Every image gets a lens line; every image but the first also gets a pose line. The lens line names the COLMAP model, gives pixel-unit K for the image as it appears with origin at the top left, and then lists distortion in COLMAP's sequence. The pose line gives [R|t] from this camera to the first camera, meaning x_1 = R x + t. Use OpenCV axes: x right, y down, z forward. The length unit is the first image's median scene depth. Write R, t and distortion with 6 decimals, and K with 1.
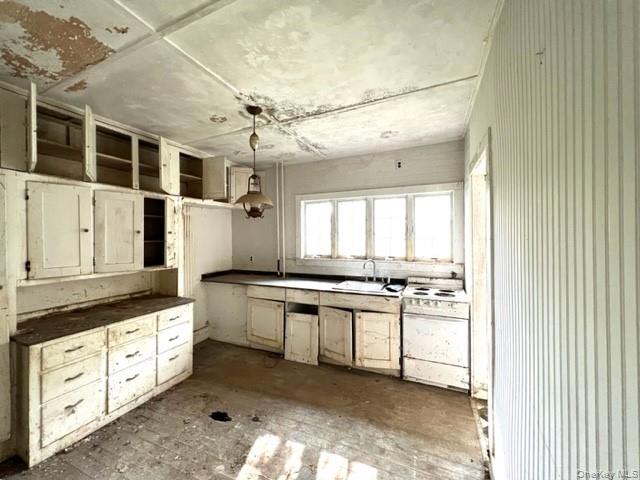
lens RADIAL K [[255.2, 0, 321.0], [0, 255.2, 239.2], [0, 0, 1]] dist [0.001758, -0.000585]
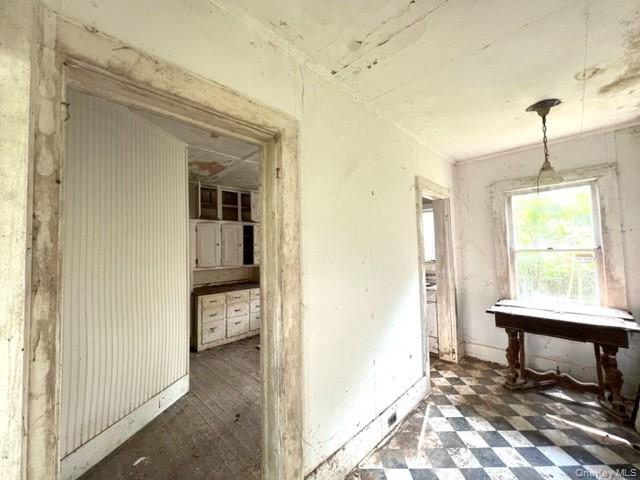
lens RADIAL K [[255.2, 0, 318.5], [0, 255.2, 238.7], [0, 0, 1]] dist [0.001758, -0.000585]
pose [[0.931523, -0.031425, -0.362321, 0.513219], [0.017096, 0.998942, -0.042686, 0.018355], [0.363280, 0.033569, 0.931075, -0.549492]]
